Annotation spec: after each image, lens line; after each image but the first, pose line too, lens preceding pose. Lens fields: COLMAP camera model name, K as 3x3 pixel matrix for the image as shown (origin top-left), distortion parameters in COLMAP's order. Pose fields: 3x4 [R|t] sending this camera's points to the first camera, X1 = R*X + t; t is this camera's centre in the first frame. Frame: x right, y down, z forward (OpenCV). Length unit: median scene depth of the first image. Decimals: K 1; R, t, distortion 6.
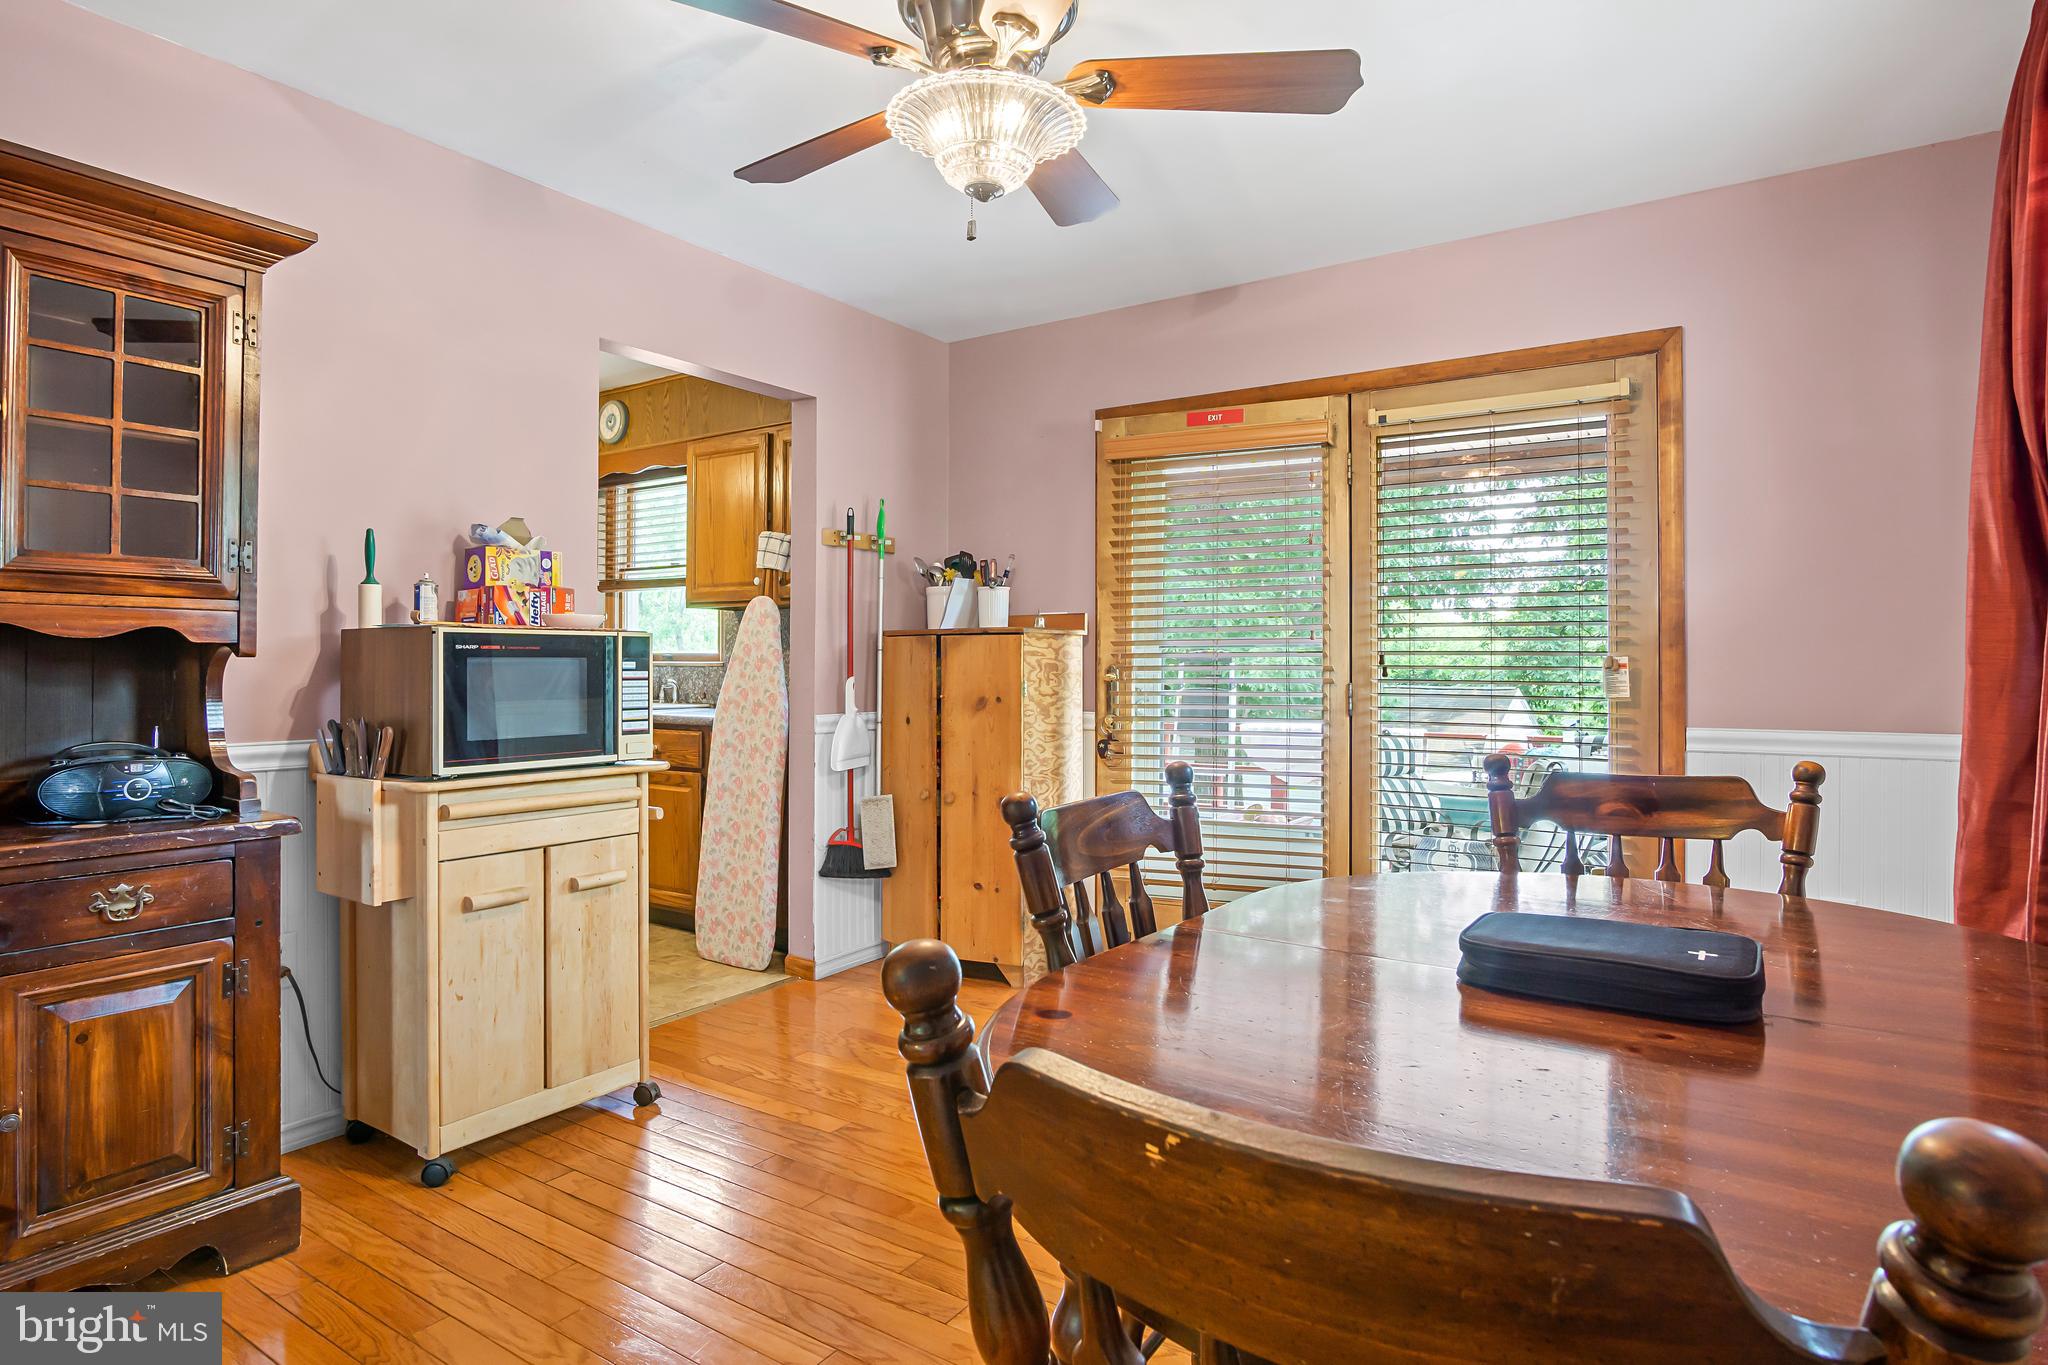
lens RADIAL K [[1112.0, 0, 1025.1], [0, 1112.0, 667.3], [0, 0, 1]] dist [-0.004004, -0.000861]
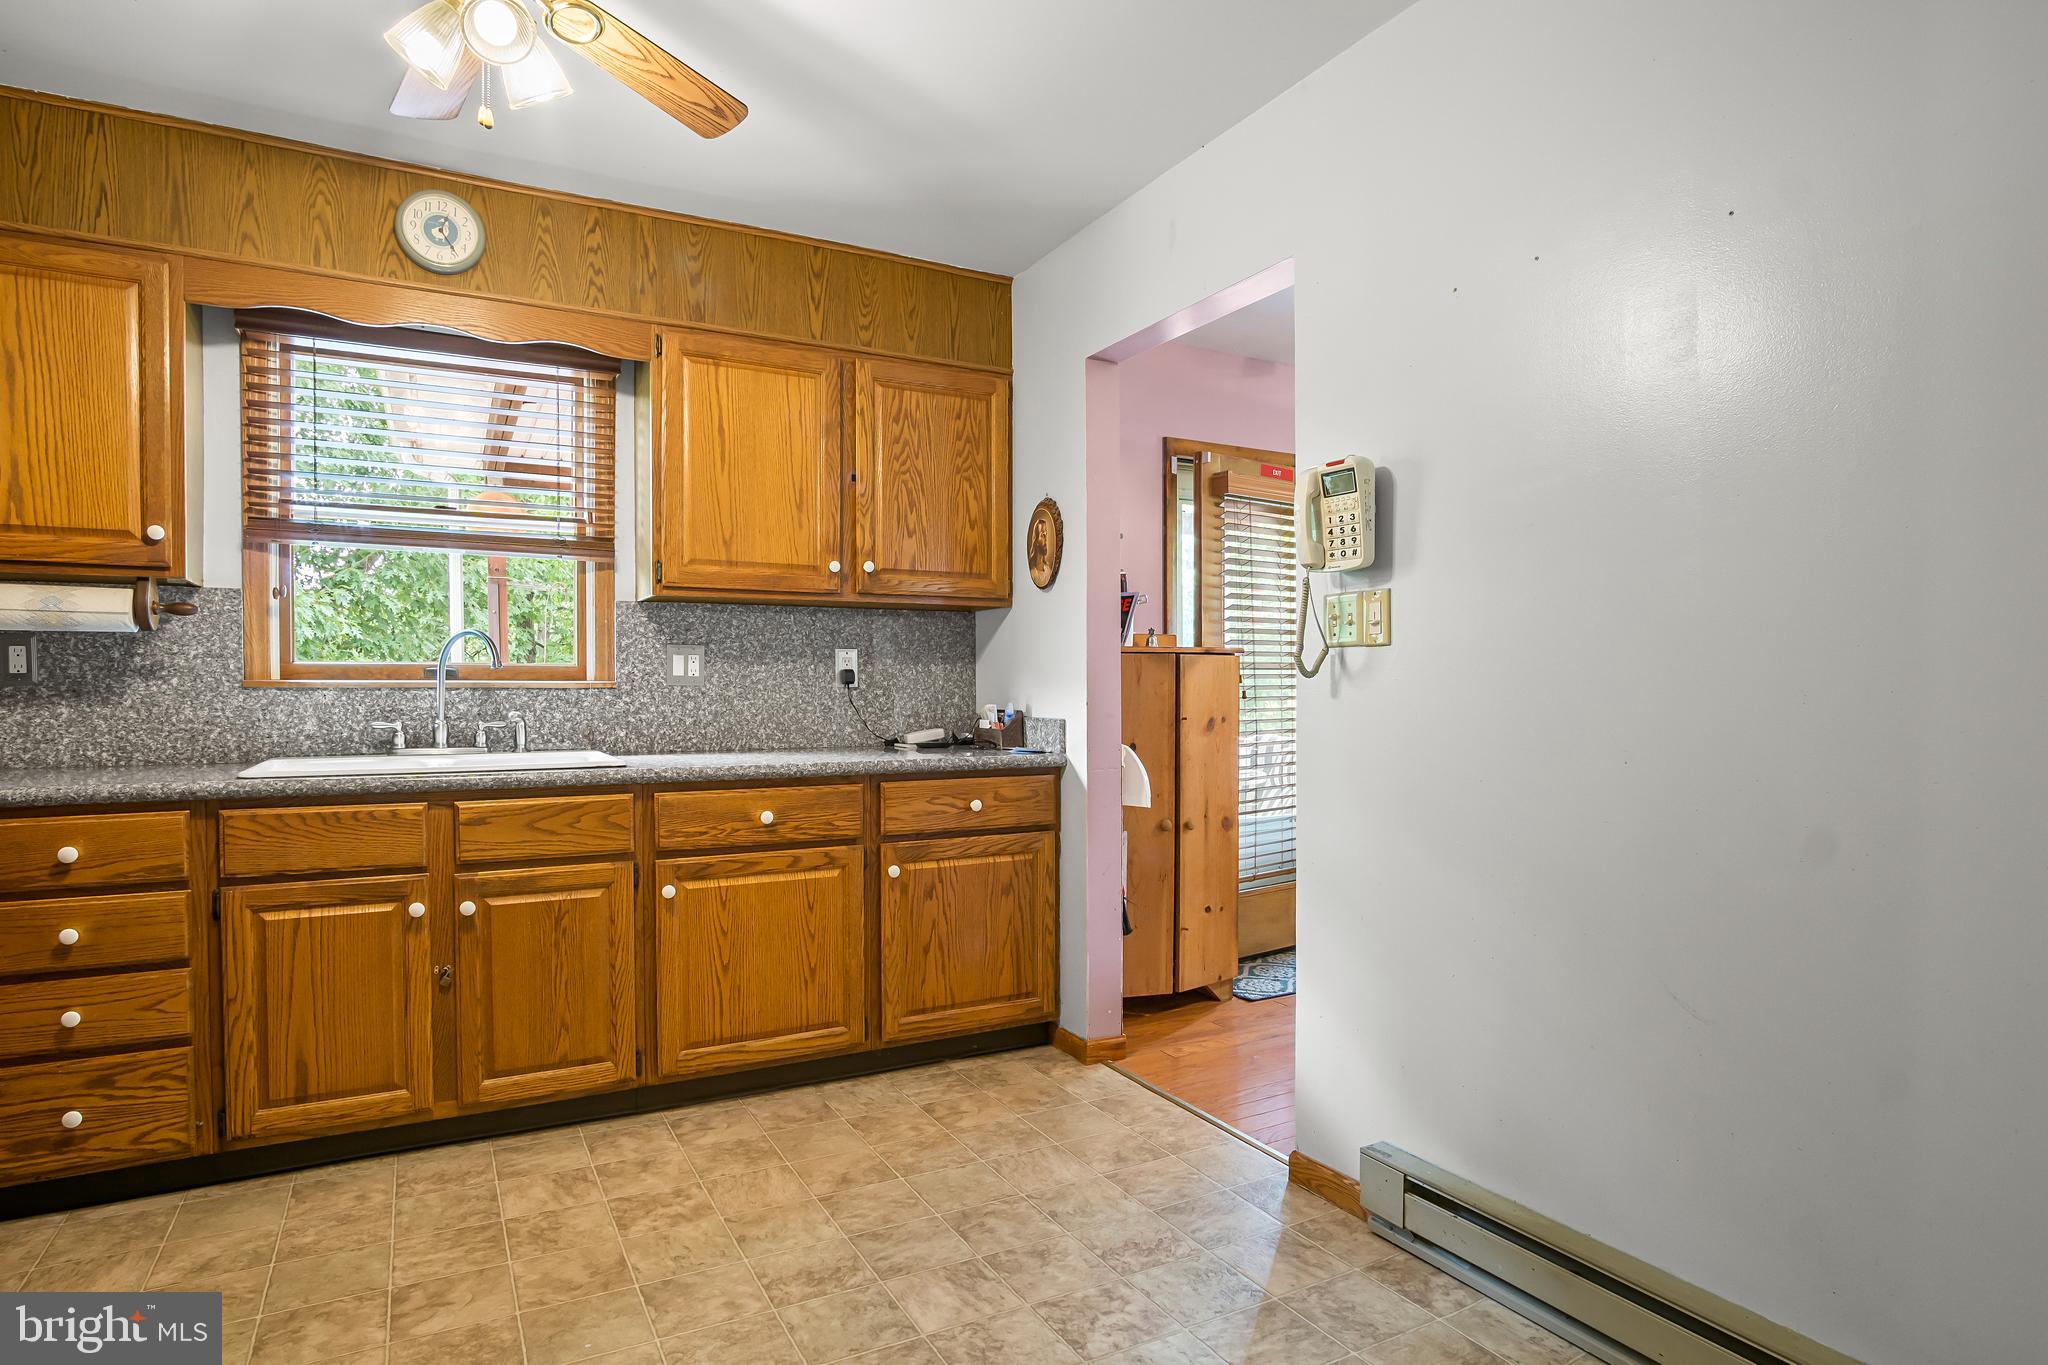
lens RADIAL K [[1112.0, 0, 1022.5], [0, 1112.0, 702.0], [0, 0, 1]] dist [-0.004004, -0.000861]
pose [[0.459135, -0.018703, 0.888170, -0.962583], [0.001410, 0.999792, 0.020324, -0.007240], [-0.888366, -0.008079, 0.459066, 0.675512]]
